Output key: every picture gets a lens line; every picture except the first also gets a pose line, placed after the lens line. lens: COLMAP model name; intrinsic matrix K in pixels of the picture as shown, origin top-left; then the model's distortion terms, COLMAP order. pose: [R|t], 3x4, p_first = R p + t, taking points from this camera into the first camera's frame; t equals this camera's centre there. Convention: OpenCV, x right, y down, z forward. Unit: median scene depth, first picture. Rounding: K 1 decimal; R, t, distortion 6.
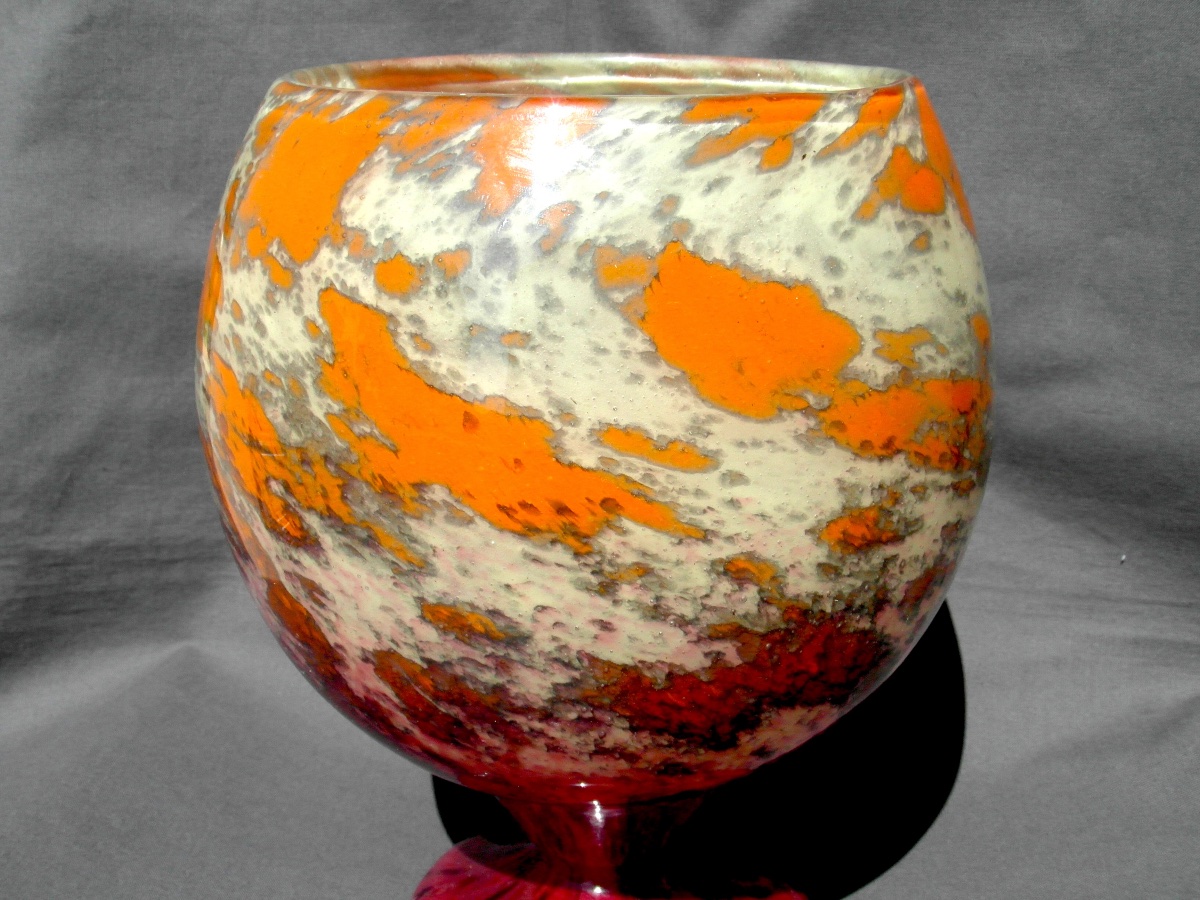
lens RADIAL K [[1652.0, 0, 603.1], [0, 1652.0, 455.1], [0, 0, 1]] dist [-0.088424, 0.000000]
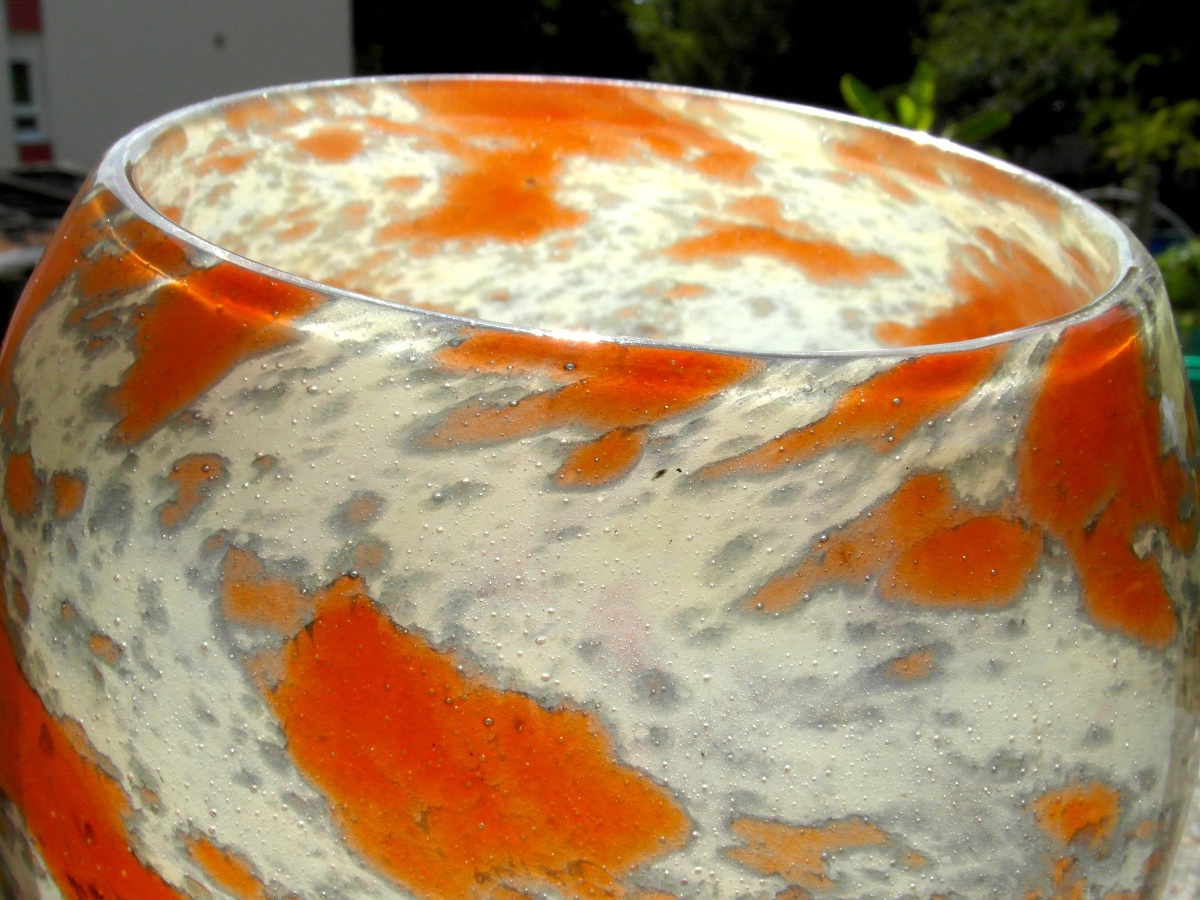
lens RADIAL K [[1652.0, 0, 586.9], [0, 1652.0, 406.9], [0, 0, 1]] dist [-0.088424, 0.000000]
pose [[0.865691, 0.263528, -0.425595, 0.318354], [-0.235903, 0.964651, 0.117468, -0.256411], [0.441507, -0.001292, 0.897257, 0.513093]]
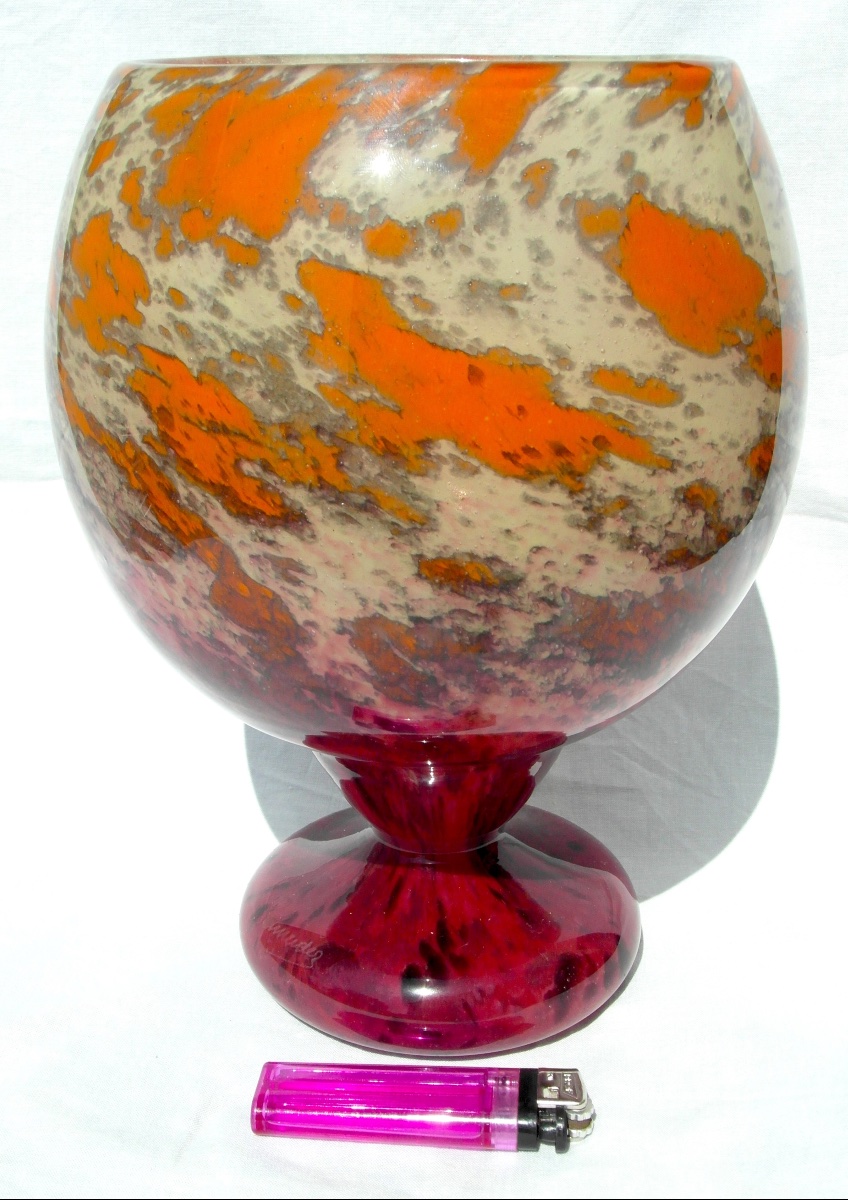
lens RADIAL K [[1638.0, 0, 412.2], [0, 1638.0, 607.6], [0, 0, 1]] dist [0.010977, 0.000000]
pose [[0.941472, -0.119839, 0.315071, -0.449243], [0.112708, 0.992789, 0.040828, 0.077436], [-0.317692, -0.002927, 0.948189, 0.019475]]
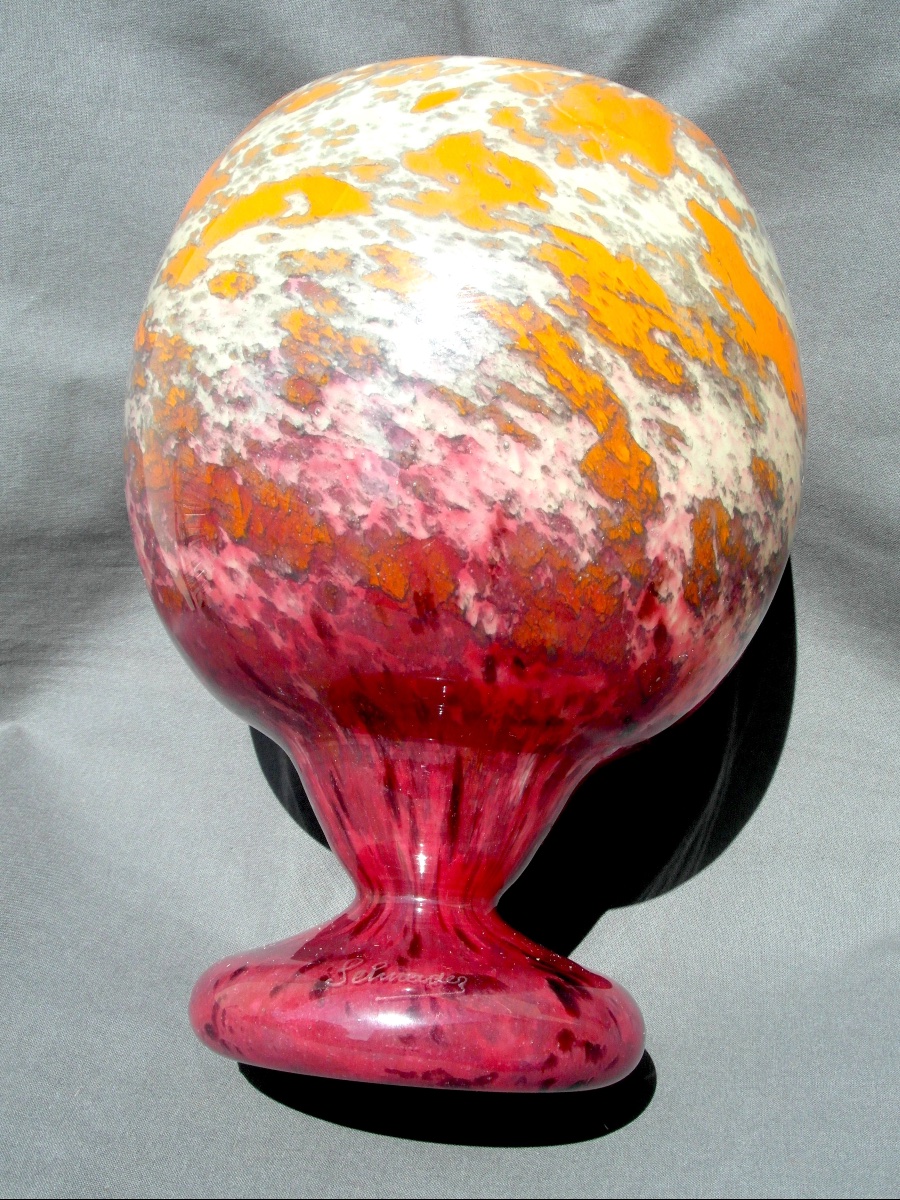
lens RADIAL K [[1652.0, 0, 418.6], [0, 1652.0, 678.4], [0, 0, 1]] dist [-0.088424, 0.000000]
pose [[0.360706, 0.211258, 0.908439, -1.291580], [0.204282, 0.932465, -0.297958, 0.565031], [-0.910033, 0.293053, 0.293189, 0.926795]]
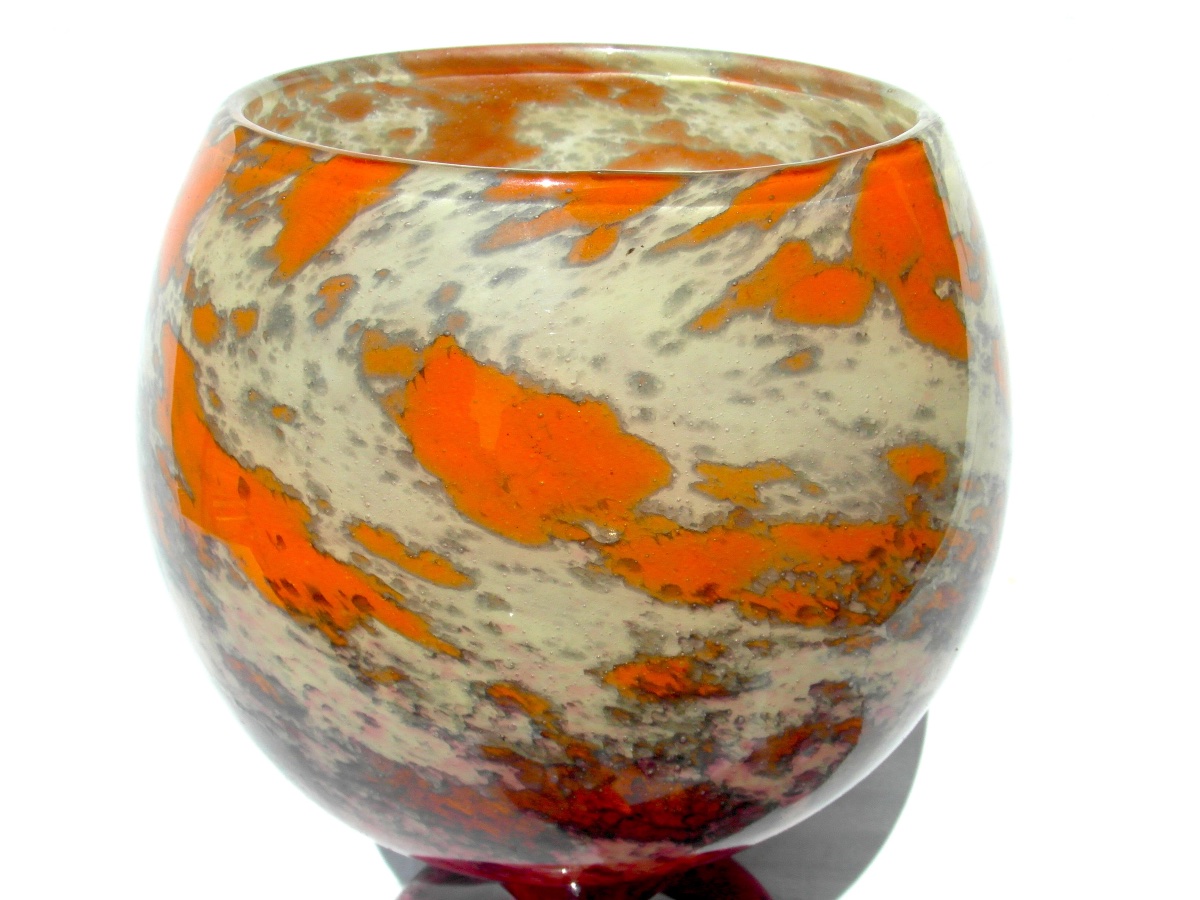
lens RADIAL K [[1652.0, 0, 591.2], [0, 1652.0, 473.7], [0, 0, 1]] dist [-0.088424, 0.000000]
pose [[0.908186, 0.184089, -0.375911, 0.443446], [-0.142426, 0.980414, 0.136028, -0.180326], [0.393589, -0.069999, 0.916618, 0.197850]]
